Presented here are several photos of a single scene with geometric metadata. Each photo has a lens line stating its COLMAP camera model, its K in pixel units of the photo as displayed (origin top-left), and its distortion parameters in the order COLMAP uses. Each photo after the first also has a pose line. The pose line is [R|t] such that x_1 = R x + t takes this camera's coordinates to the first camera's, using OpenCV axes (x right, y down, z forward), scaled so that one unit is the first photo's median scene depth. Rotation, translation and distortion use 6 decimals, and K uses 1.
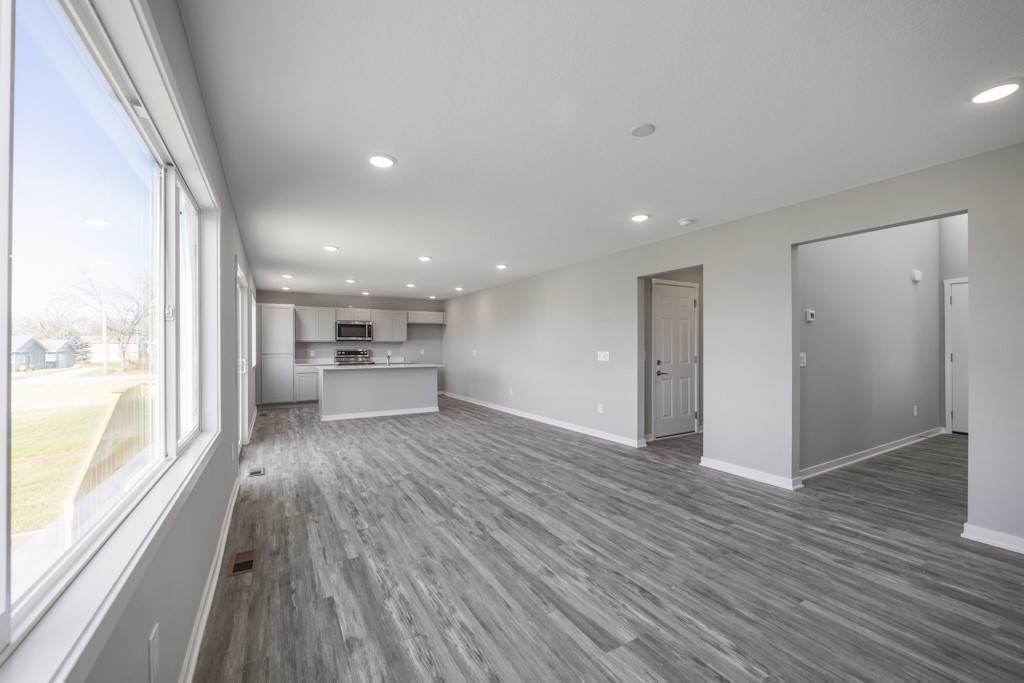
lens RADIAL K [[412.4, 0, 514.8], [0, 412.4, 345.9], [0, 0, 1]] dist [-0.003962, 0.000173]
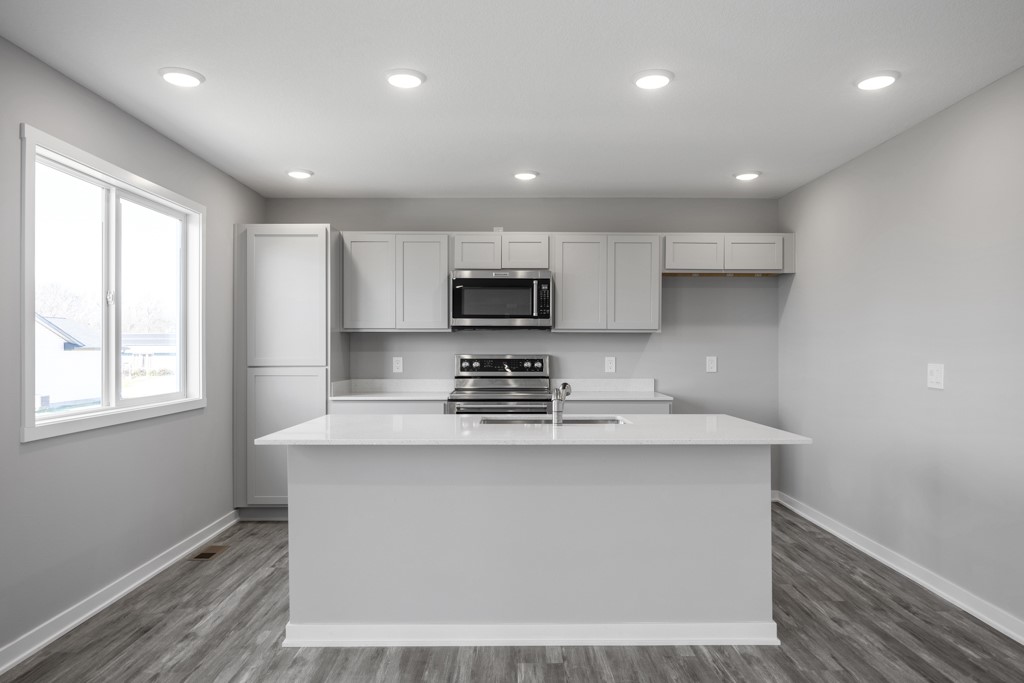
lens RADIAL K [[676.6, 0, 510.3], [0, 676.6, 348.2], [0, 0, 1]] dist [-0.007362, 0.001929]
pose [[0.860004, 0.003543, -0.510275, -0.233884], [-0.001325, 0.999988, 0.004710, 0.001896], [0.510286, -0.003375, 0.859998, 1.195403]]
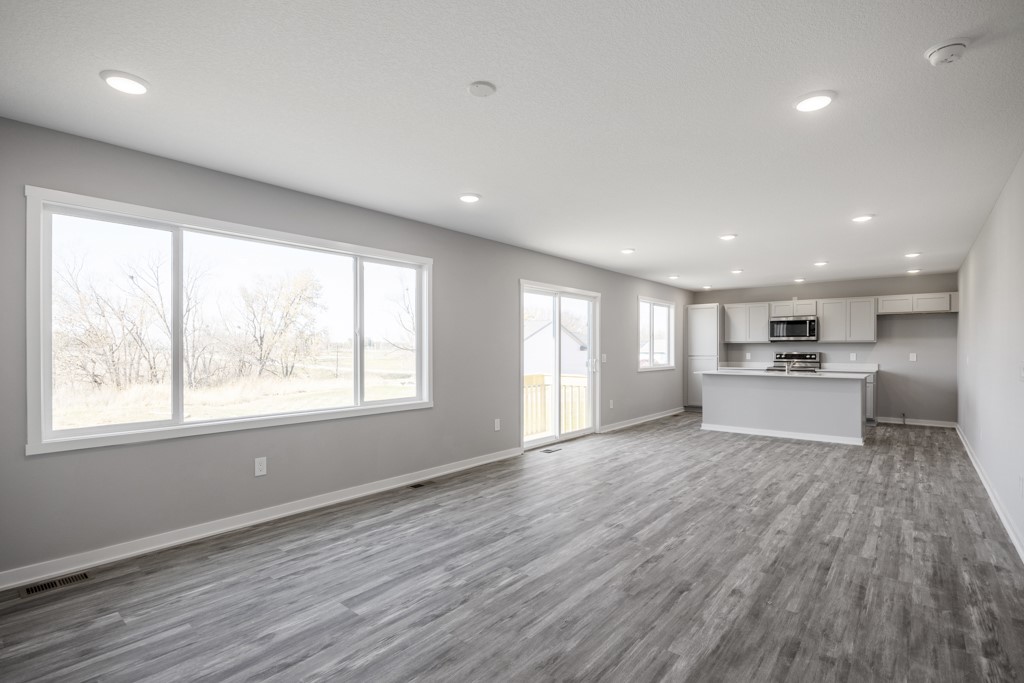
lens RADIAL K [[486.8, 0, 514.1], [0, 486.8, 350.1], [0, 0, 1]] dist [-0.020498, 0.002374]
pose [[0.335518, 0.004788, -0.942022, 0.690528], [0.000802, 0.999985, 0.005368, -0.001178], [0.942033, -0.002557, 0.335510, 0.402710]]
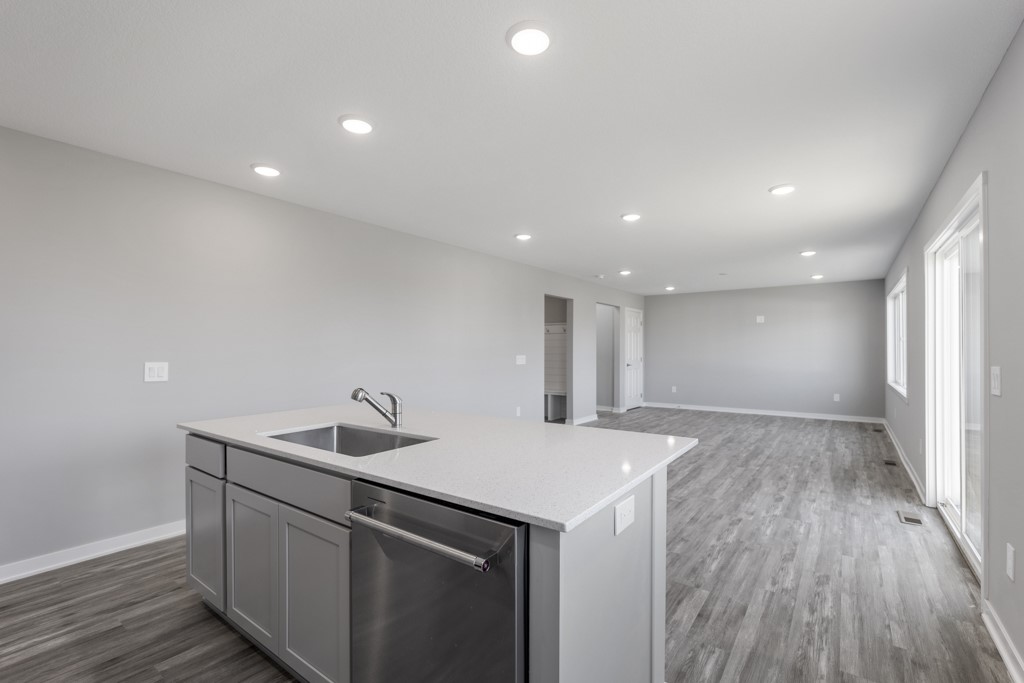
lens RADIAL K [[449.5, 0, 512.6], [0, 449.5, 347.9], [0, 0, 1]] dist [-0.002654, -0.000453]
pose [[-0.388689, 0.010152, 0.921313, -1.072526], [0.000275, 0.999941, -0.010903, 0.010067], [-0.921369, -0.003984, -0.388669, 1.932934]]
